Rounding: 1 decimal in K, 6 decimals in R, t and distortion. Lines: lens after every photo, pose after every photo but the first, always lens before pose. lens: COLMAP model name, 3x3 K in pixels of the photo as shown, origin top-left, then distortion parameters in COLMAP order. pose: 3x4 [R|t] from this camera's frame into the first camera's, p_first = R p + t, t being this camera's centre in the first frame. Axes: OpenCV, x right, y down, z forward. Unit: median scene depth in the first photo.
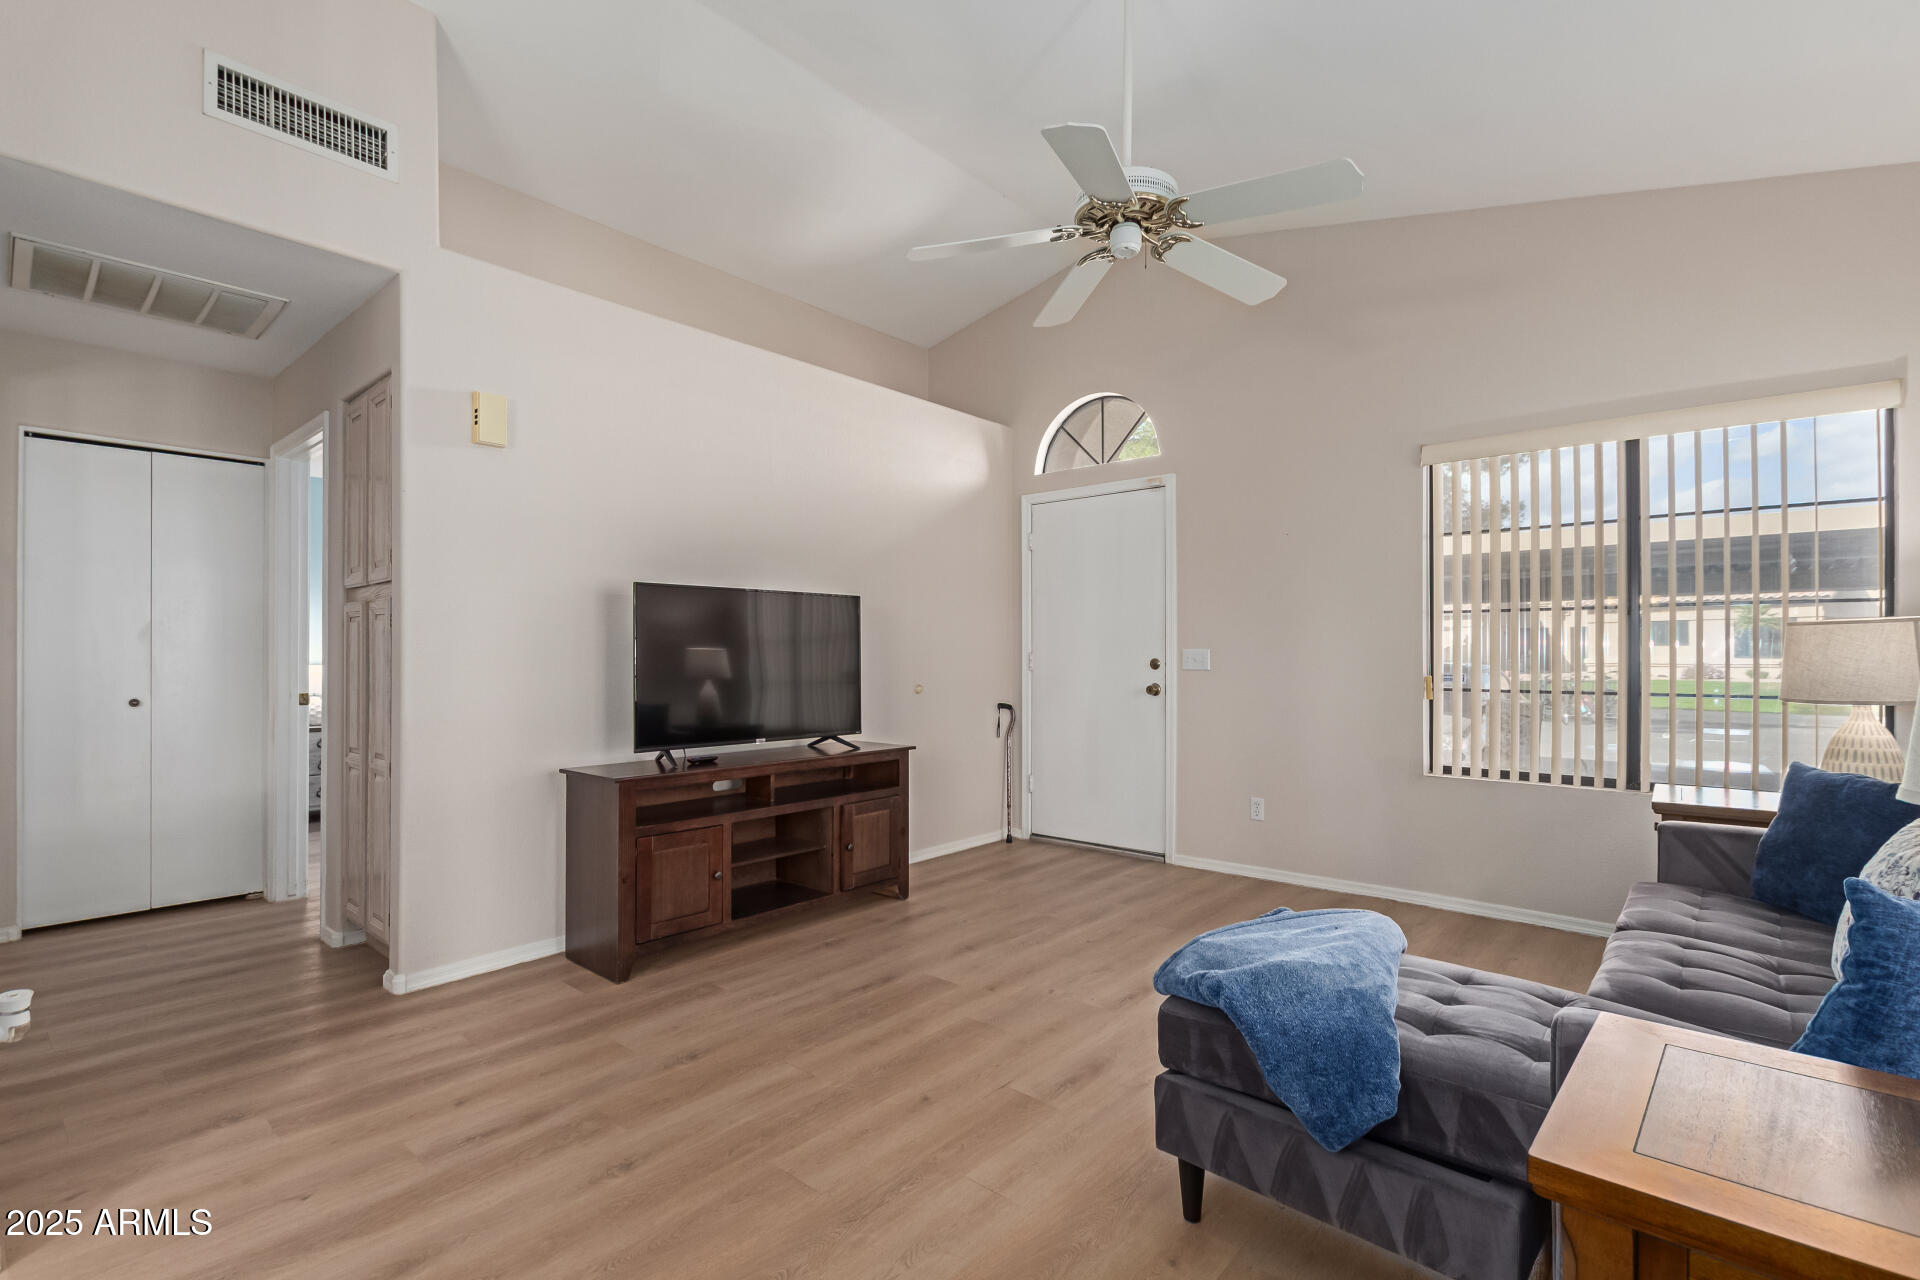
lens RADIAL K [[892.6, 0, 957.2], [0, 892.6, 645.3], [0, 0, 1]] dist [0.002615, -0.001370]
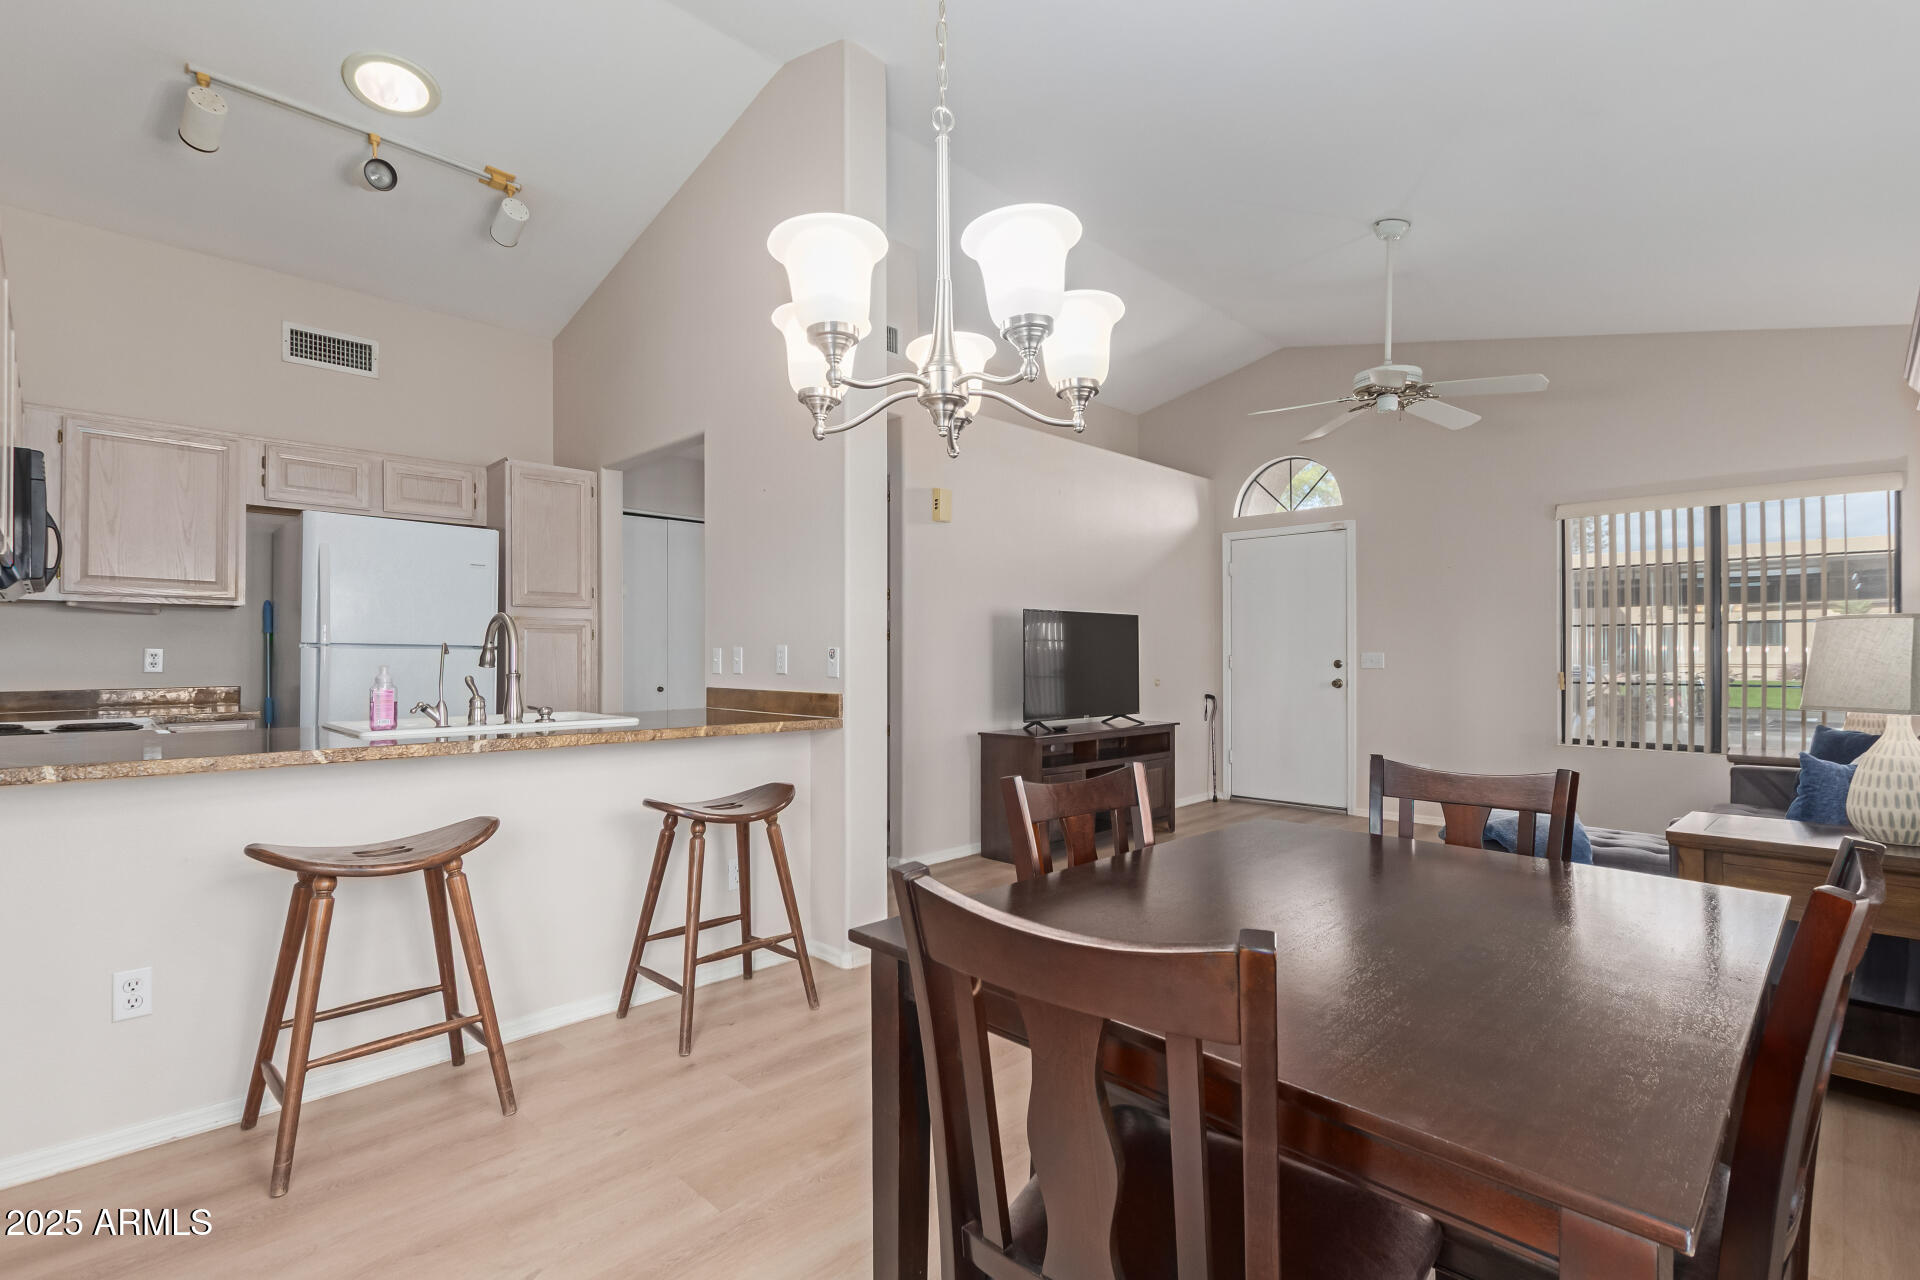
lens RADIAL K [[892.6, 0, 968.7], [0, 892.6, 645.4], [0, 0, 1]] dist [0.002615, -0.001370]
pose [[0.998418, -0.000423, -0.056218, -0.300037], [0.000382, 1.000000, -0.000748, -0.006955], [0.056218, 0.000726, 0.998418, -0.416051]]
